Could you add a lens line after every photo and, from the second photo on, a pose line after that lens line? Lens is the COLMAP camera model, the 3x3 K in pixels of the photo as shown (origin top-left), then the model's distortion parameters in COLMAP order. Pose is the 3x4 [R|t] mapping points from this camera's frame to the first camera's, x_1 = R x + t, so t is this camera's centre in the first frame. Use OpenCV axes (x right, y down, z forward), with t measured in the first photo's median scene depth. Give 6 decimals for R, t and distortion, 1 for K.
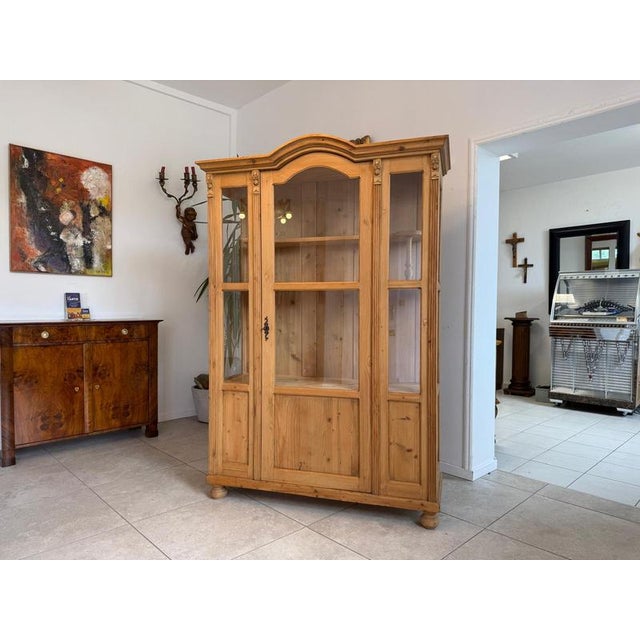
lens RADIAL K [[453.5, 0, 318.8], [0, 453.5, 322.9], [0, 0, 1]] dist [0.040375, -0.056075]
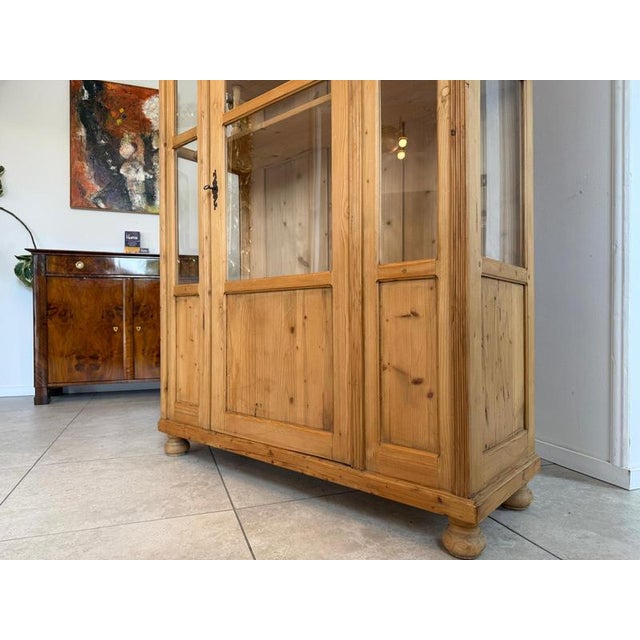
lens RADIAL K [[453.5, 0, 317.7], [0, 453.5, 322.8], [0, 0, 1]] dist [0.040375, -0.056075]
pose [[0.910024, -0.005766, -0.414516, 0.264074], [-0.006111, 0.999608, -0.027321, 0.204817], [0.414511, 0.027396, 0.909632, 0.463801]]
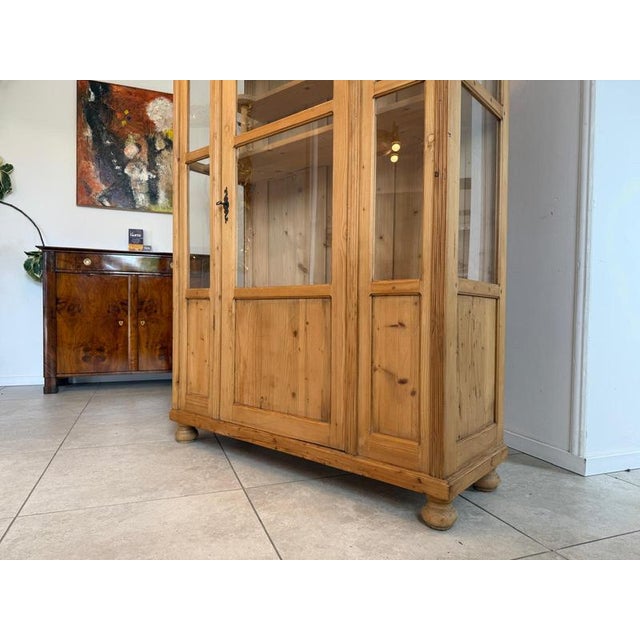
lens RADIAL K [[453.5, 0, 316.7], [0, 453.5, 322.1], [0, 0, 1]] dist [0.040375, -0.056075]
pose [[0.917613, 0.015896, -0.397156, 0.283180], [-0.020903, 0.999747, -0.008282, 0.188230], [0.396924, 0.015901, 0.917714, 0.391371]]
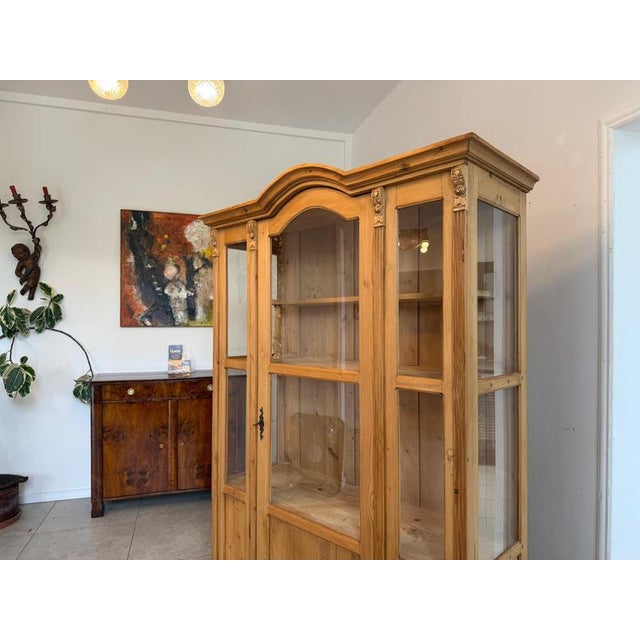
lens RADIAL K [[453.5, 0, 319.2], [0, 453.5, 321.2], [0, 0, 1]] dist [0.040375, -0.056075]
pose [[0.891504, -0.004637, -0.452990, 0.301866], [-0.011138, 0.999421, -0.032151, -0.130049], [0.452876, 0.033708, 0.890936, 0.343029]]
